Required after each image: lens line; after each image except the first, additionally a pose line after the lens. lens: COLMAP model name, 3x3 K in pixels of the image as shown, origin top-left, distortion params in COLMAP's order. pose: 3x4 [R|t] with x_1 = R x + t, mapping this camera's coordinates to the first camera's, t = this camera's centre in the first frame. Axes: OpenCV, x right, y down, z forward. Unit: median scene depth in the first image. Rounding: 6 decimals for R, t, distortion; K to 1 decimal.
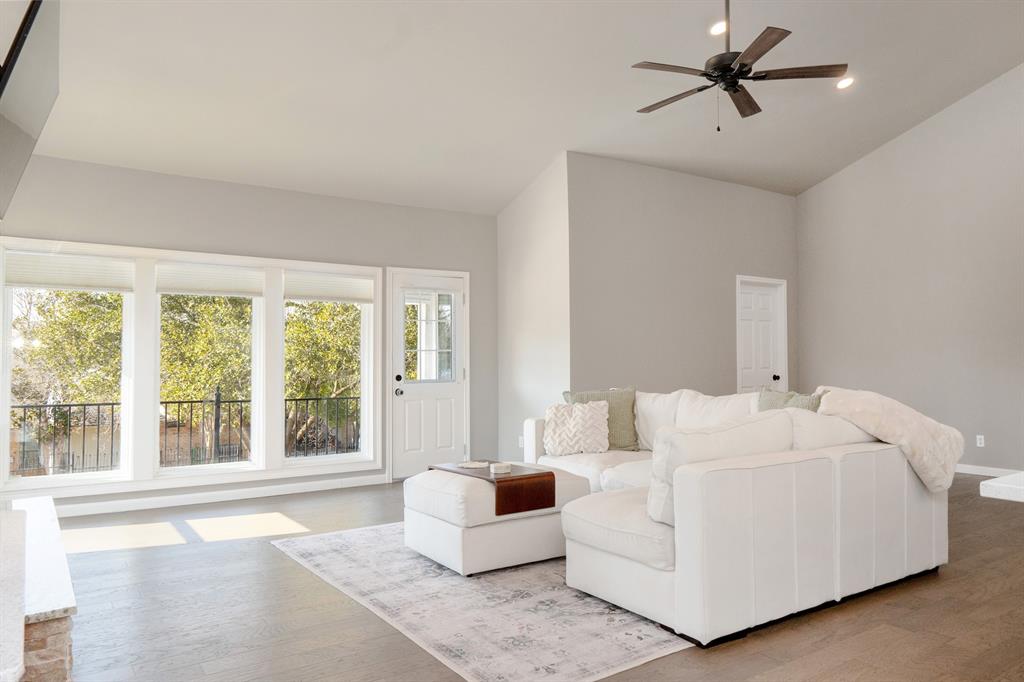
lens RADIAL K [[716.5, 0, 507.8], [0, 716.5, 341.0], [0, 0, 1]] dist [-0.006600, -0.009079]
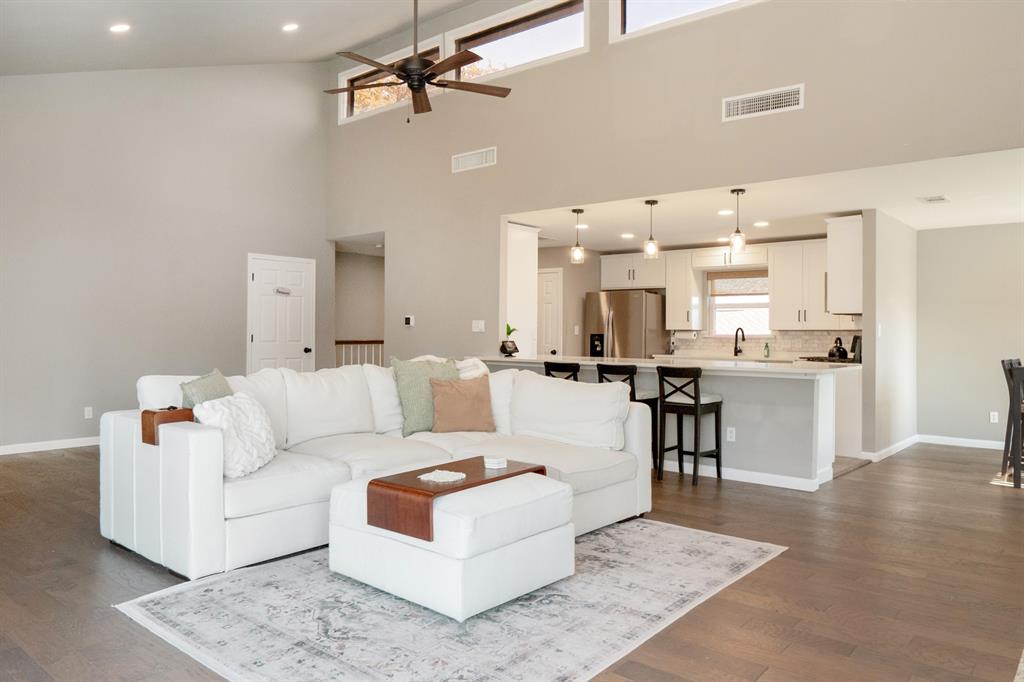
lens RADIAL K [[716.5, 0, 513.9], [0, 716.5, 334.5], [0, 0, 1]] dist [-0.006600, -0.009079]
pose [[-0.262773, -0.000932, 0.964857, -0.979427], [-0.025529, 0.999656, -0.005987, 0.040273], [-0.964520, -0.026205, -0.262707, 1.427721]]
